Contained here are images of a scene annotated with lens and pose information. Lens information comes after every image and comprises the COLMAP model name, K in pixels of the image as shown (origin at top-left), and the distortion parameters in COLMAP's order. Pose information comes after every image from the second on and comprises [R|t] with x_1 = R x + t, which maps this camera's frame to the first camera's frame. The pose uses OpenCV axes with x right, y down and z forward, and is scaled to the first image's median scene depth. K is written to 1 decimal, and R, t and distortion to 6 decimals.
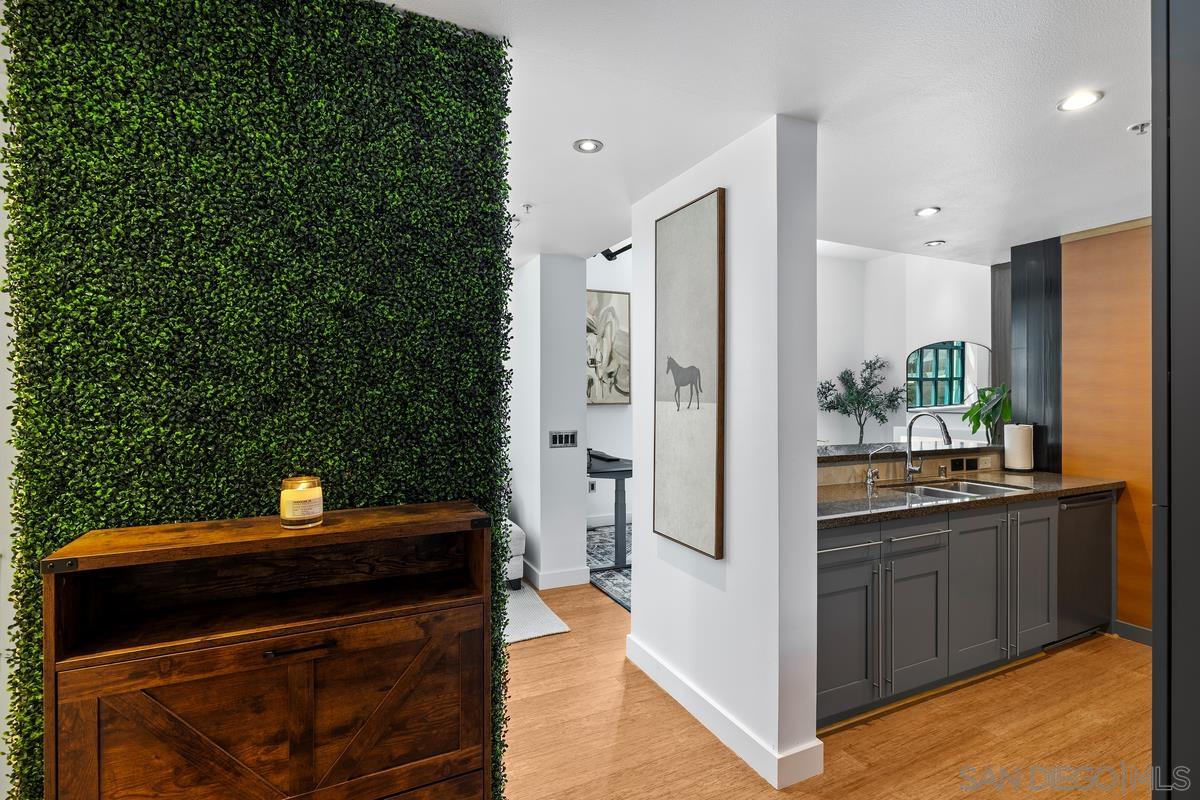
lens RADIAL K [[559.1, 0, 620.6], [0, 559.1, 391.9], [0, 0, 1]] dist [-0.004414, 0.001584]
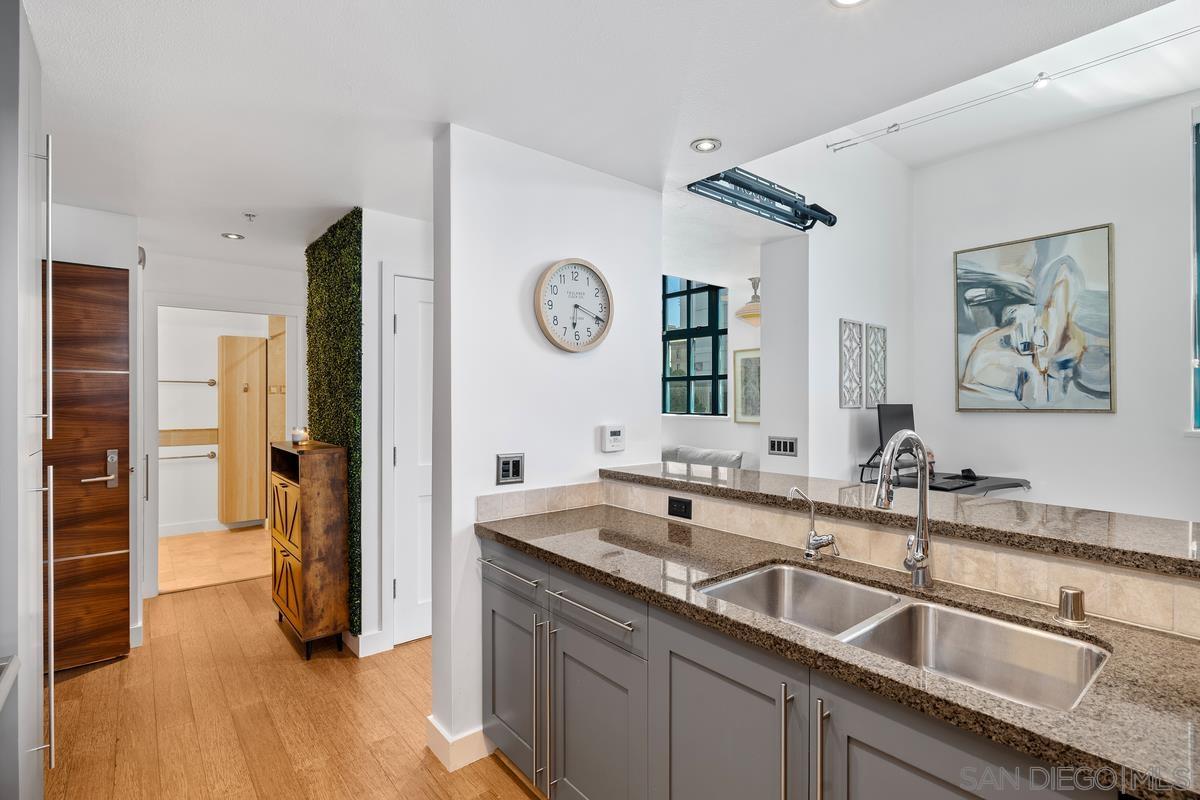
lens RADIAL K [[559.1, 0, 603.2], [0, 559.1, 399.8], [0, 0, 1]] dist [-0.004414, 0.001584]
pose [[0.254696, 0.000415, -0.967021, 0.691306], [0.003371, 0.999993, 0.001317, 0.009626], [0.967015, -0.003595, 0.254693, 0.512607]]
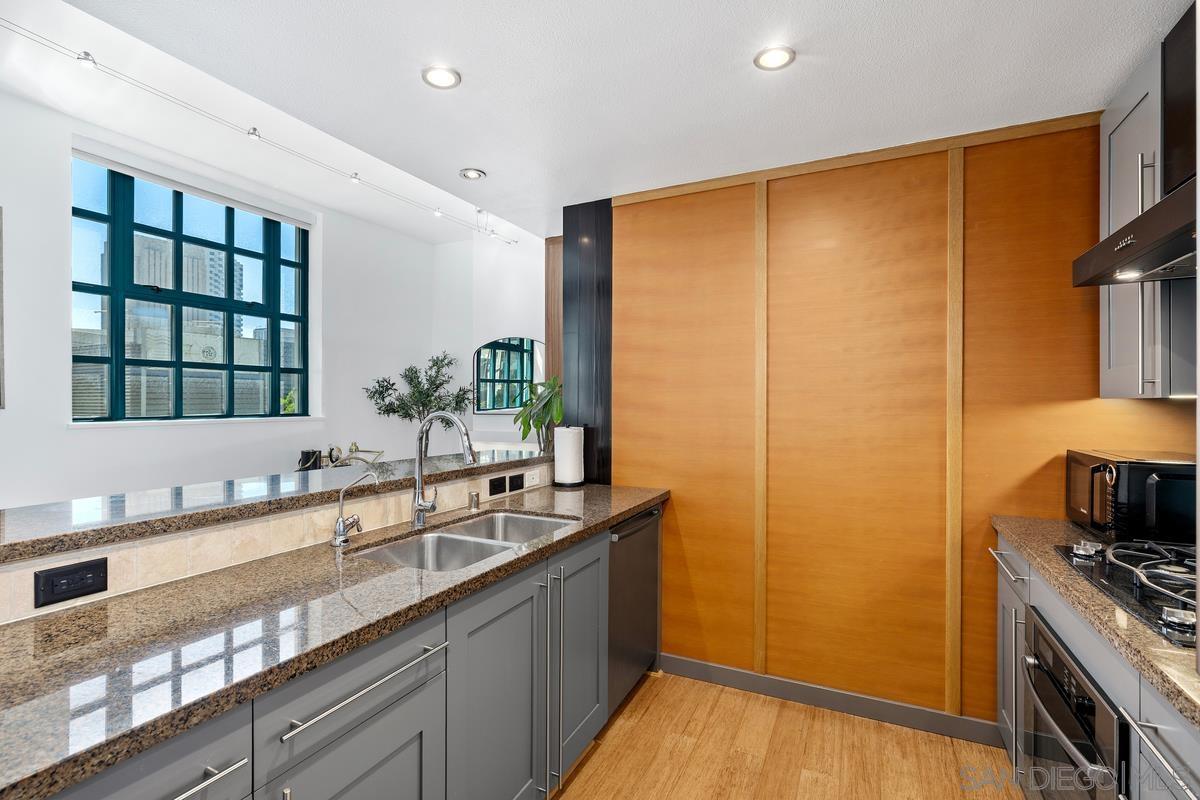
lens RADIAL K [[536.3, 0, 596.5], [0, 536.3, 399.6], [0, 0, 1]] dist [0.009655, 0.001148]
pose [[0.795527, 0.001989, 0.605915, 0.250830], [-0.004273, 0.999988, 0.002328, 0.015373], [-0.605903, -0.004441, 0.795526, 0.328771]]
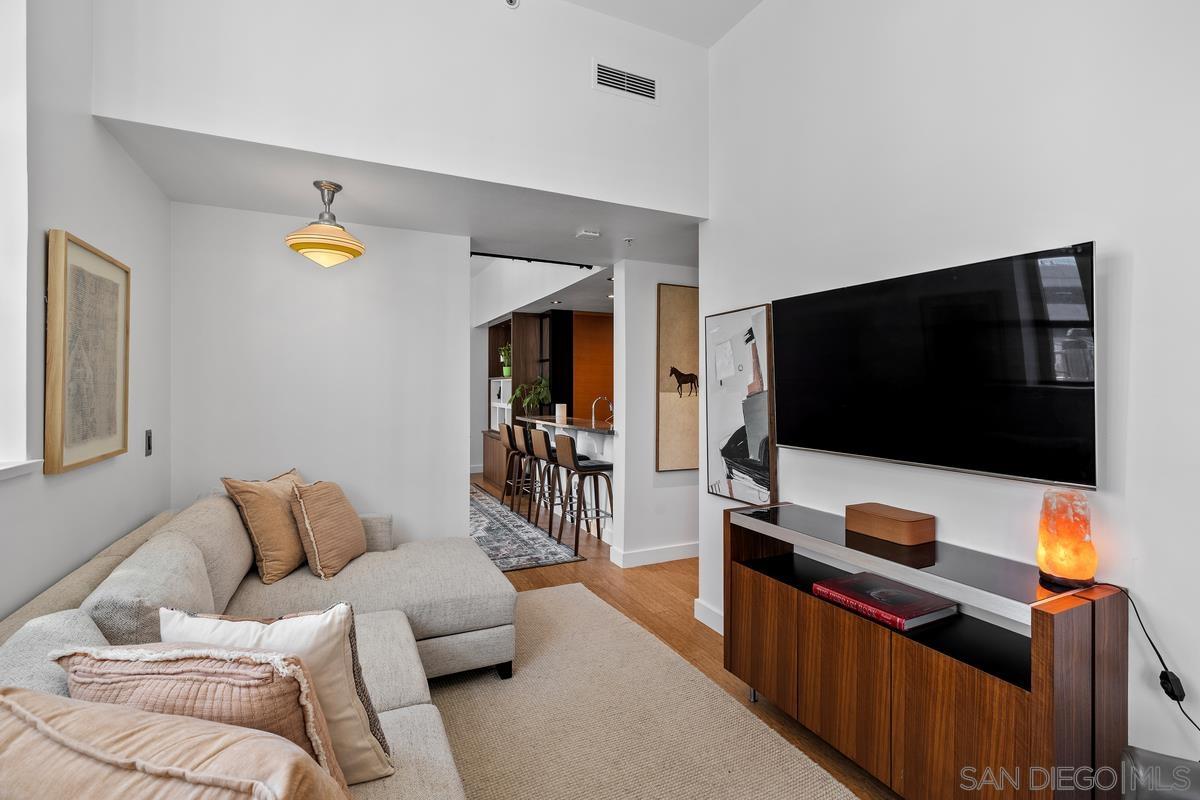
lens RADIAL K [[536.3, 0, 595.5], [0, 536.3, 391.9], [0, 0, 1]] dist [0.009655, 0.001148]
pose [[0.004595, -0.004067, 0.999981, -1.040940], [-0.016123, 0.999861, 0.004141, 0.008484], [-0.999859, -0.016142, 0.004529, 0.809362]]
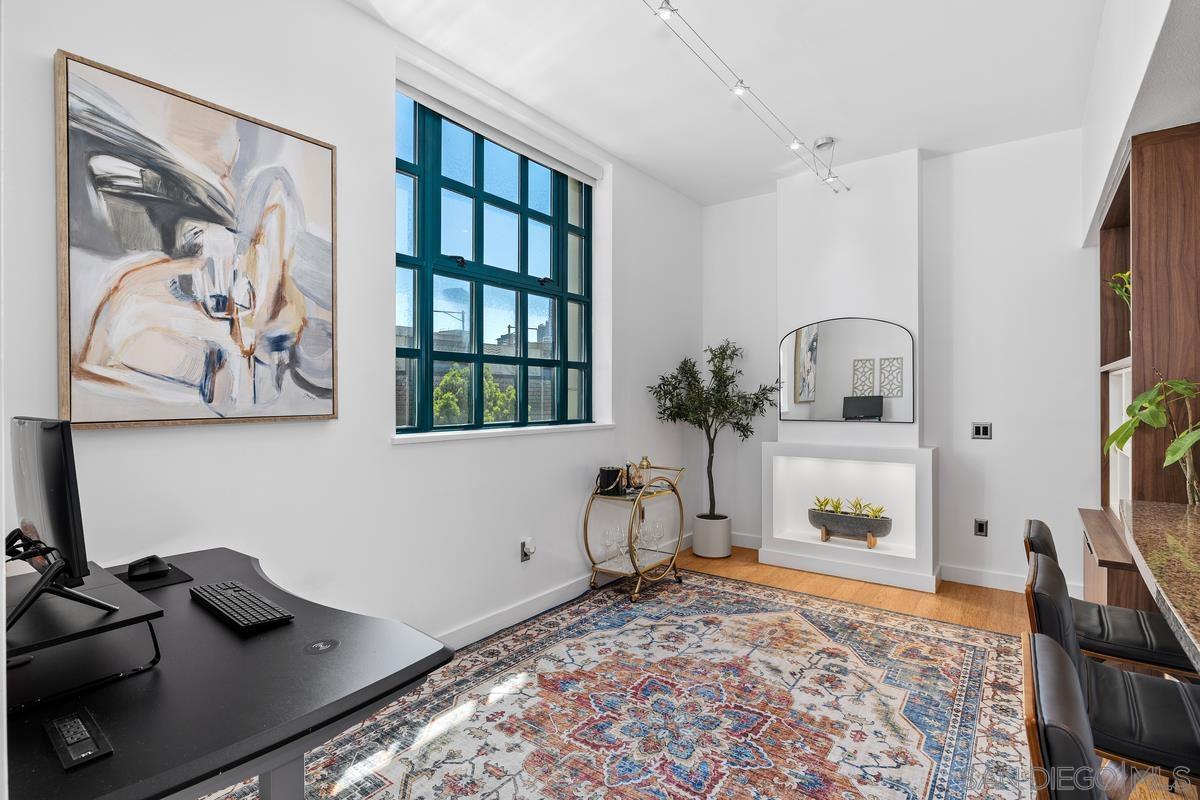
lens RADIAL K [[559.1, 0, 603.6], [0, 559.1, 394.9], [0, 0, 1]] dist [-0.004414, 0.001584]
pose [[0.888398, 0.001545, 0.459071, 0.006481], [-0.003672, 0.999986, 0.003742, 0.004283], [-0.459059, -0.005011, 0.888392, 0.838859]]
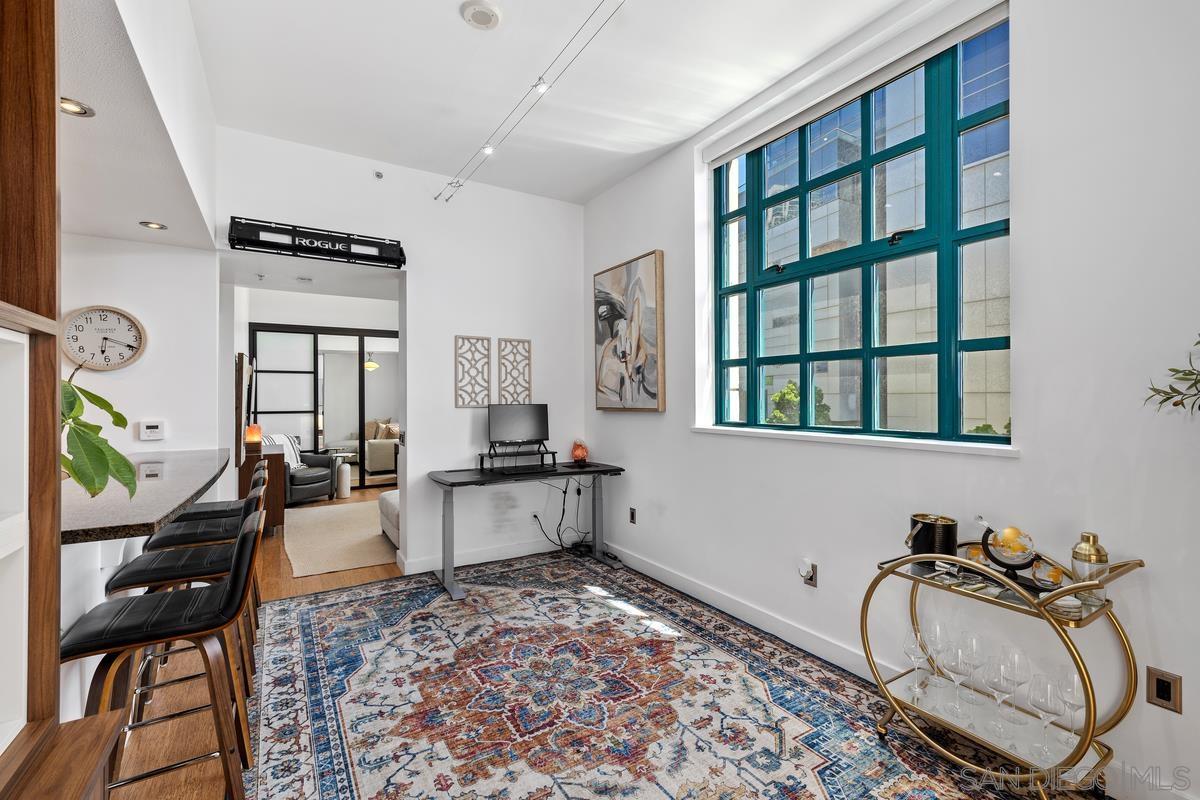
lens RADIAL K [[519.8, 0, 605.7], [0, 519.8, 397.5], [0, 0, 1]] dist [0.007150, -0.000817]
pose [[0.120832, -0.002014, -0.992671, 1.000699], [0.010204, 0.999948, -0.000787, 0.008747], [0.992621, -0.010034, 0.120846, 1.323379]]
